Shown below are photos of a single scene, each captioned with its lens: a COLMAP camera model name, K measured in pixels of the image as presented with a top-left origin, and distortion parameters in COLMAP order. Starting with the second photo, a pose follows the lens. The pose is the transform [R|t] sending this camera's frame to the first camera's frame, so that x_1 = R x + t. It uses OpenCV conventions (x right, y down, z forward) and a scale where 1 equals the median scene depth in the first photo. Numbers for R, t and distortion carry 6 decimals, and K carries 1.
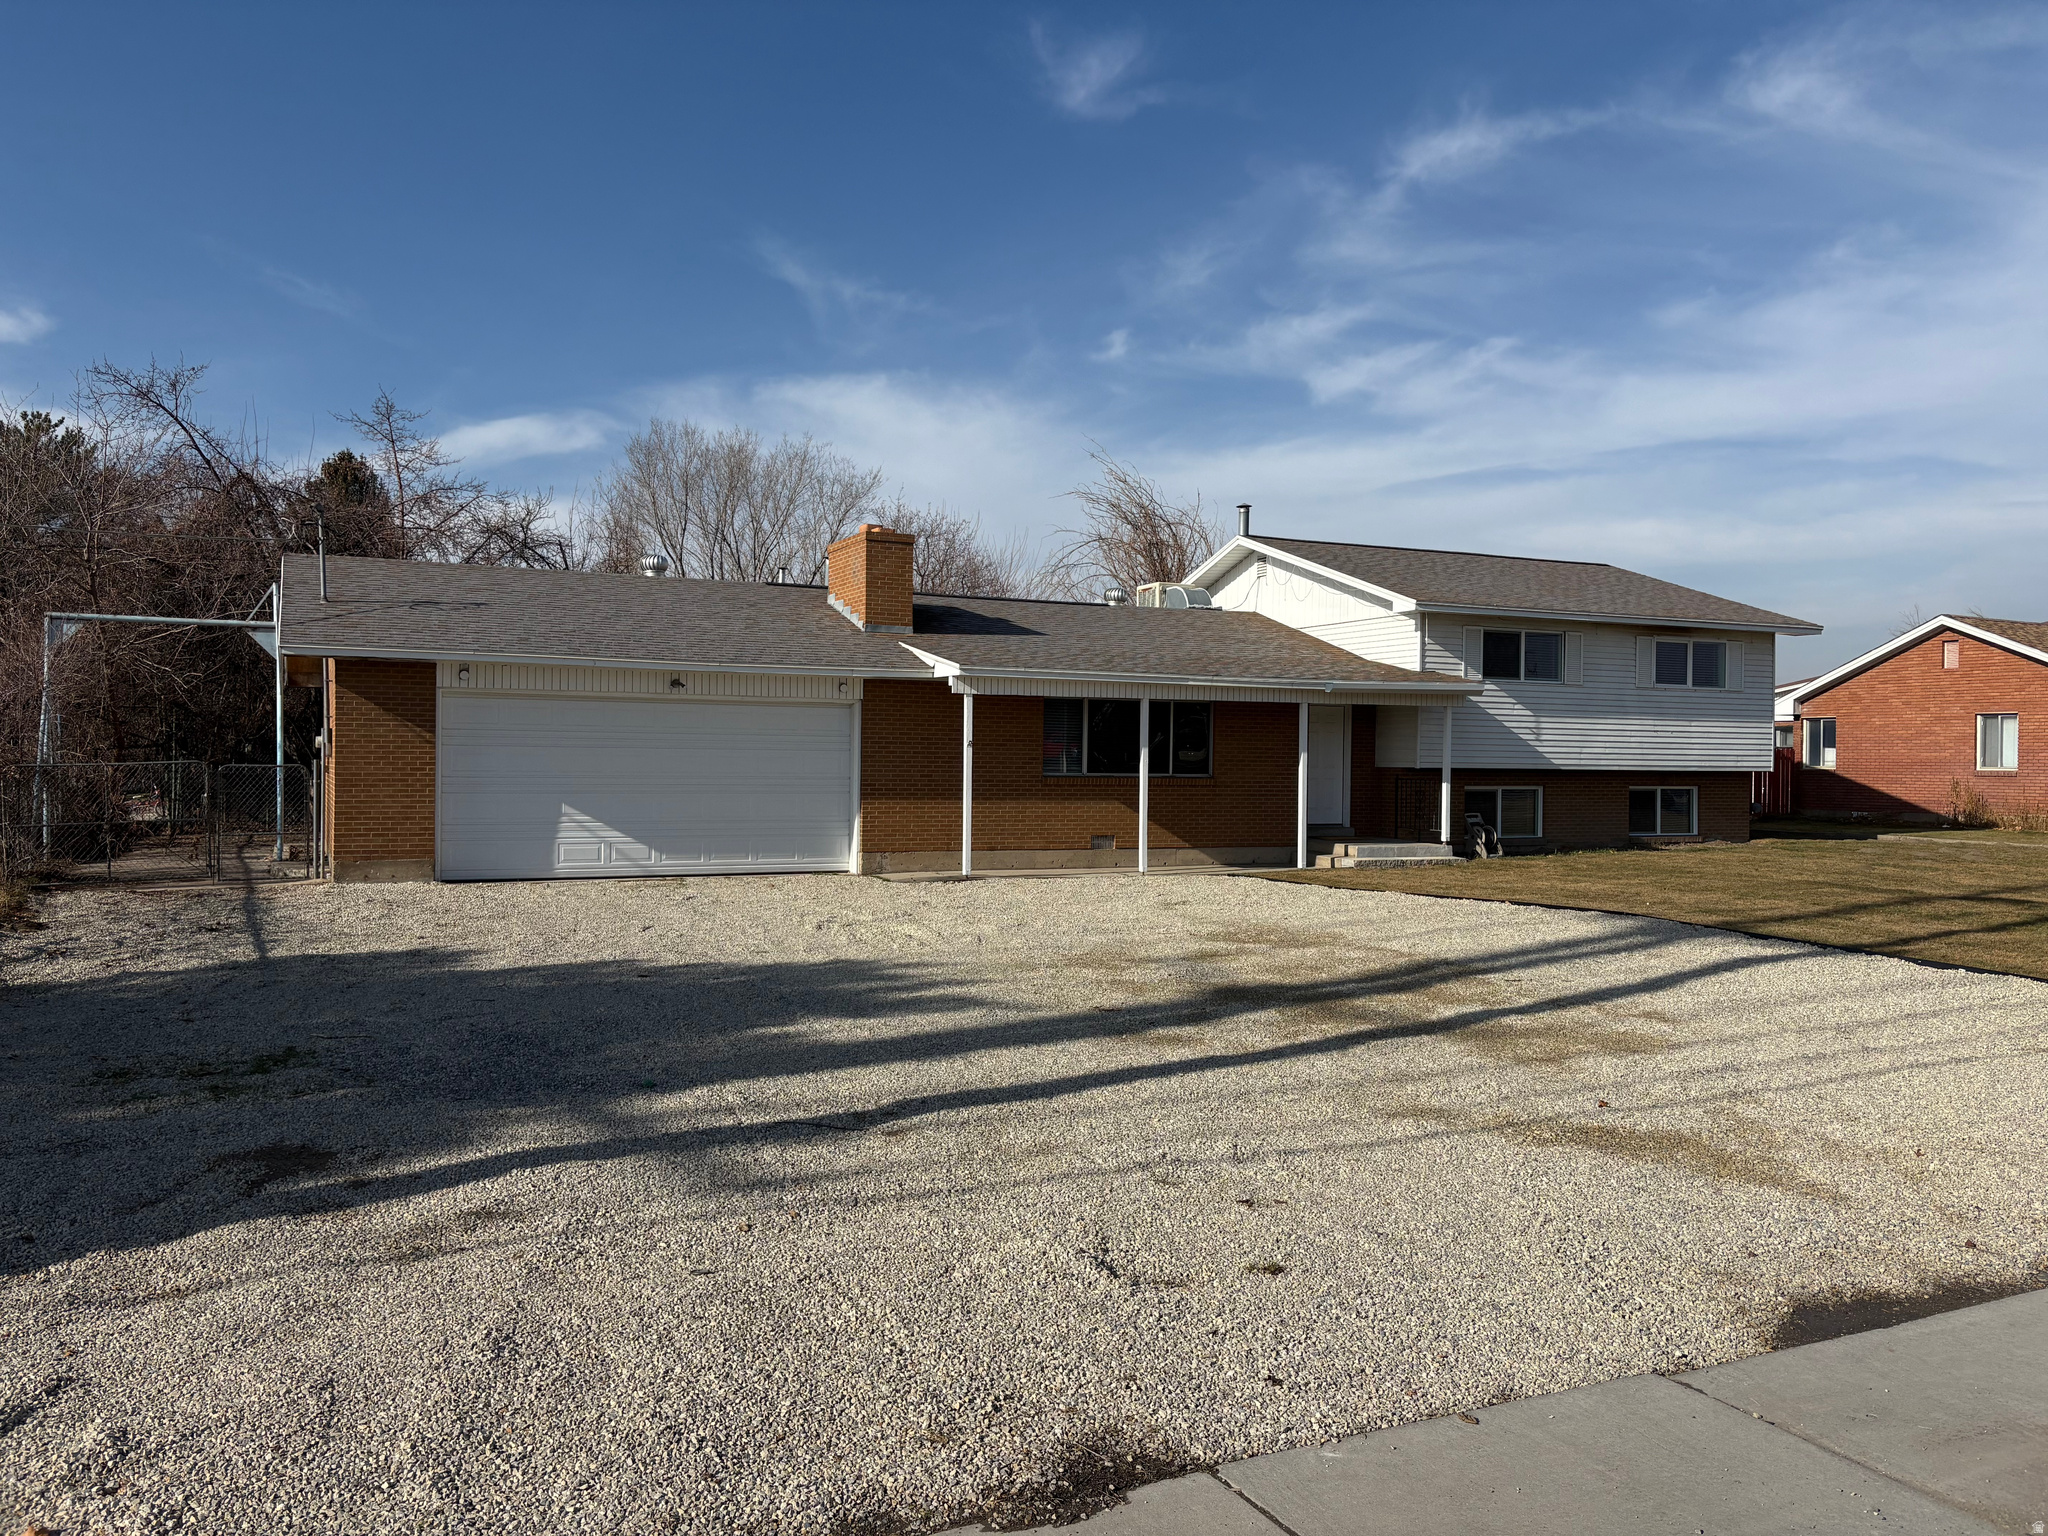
lens RADIAL K [[1551.2, 0, 1024.0], [0, 1551.2, 768.0], [0, 0, 1]] dist [0.007779, 0.001611]
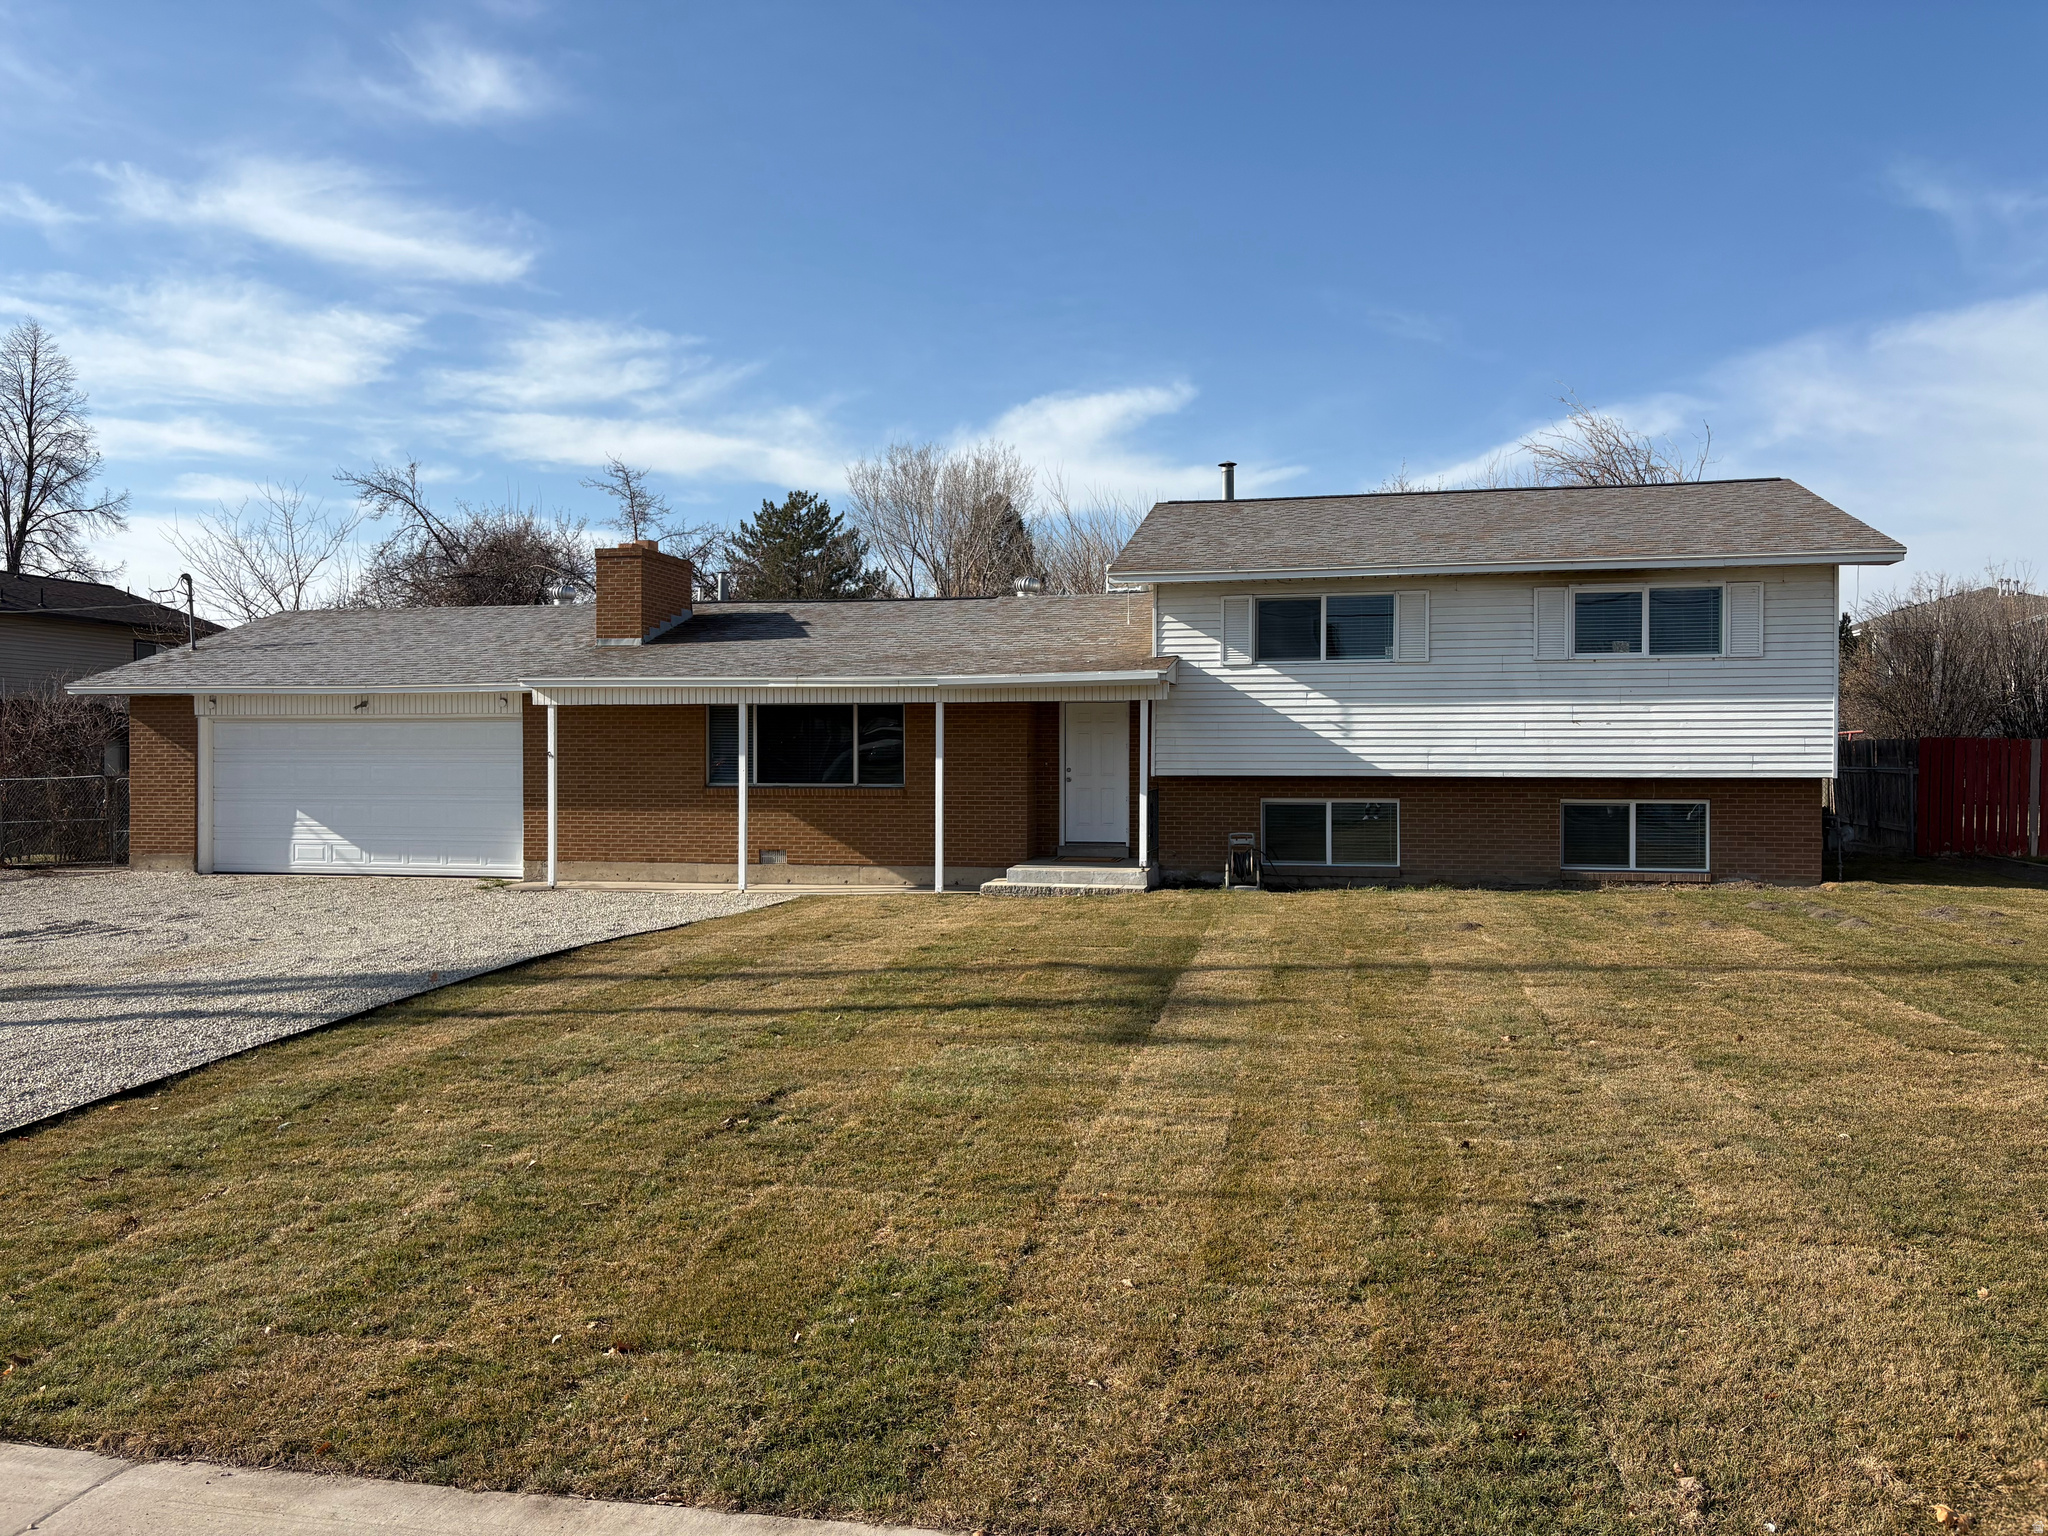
lens RADIAL K [[1639.2, 0, 1024.0], [0, 1639.2, 768.0], [0, 0, 1]] dist [0.007073, -0.001115]
pose [[0.791302, -0.009495, -0.611352, 0.724927], [0.003823, 0.999937, -0.010581, 0.004921], [0.611414, 0.006036, 0.791288, 0.283844]]
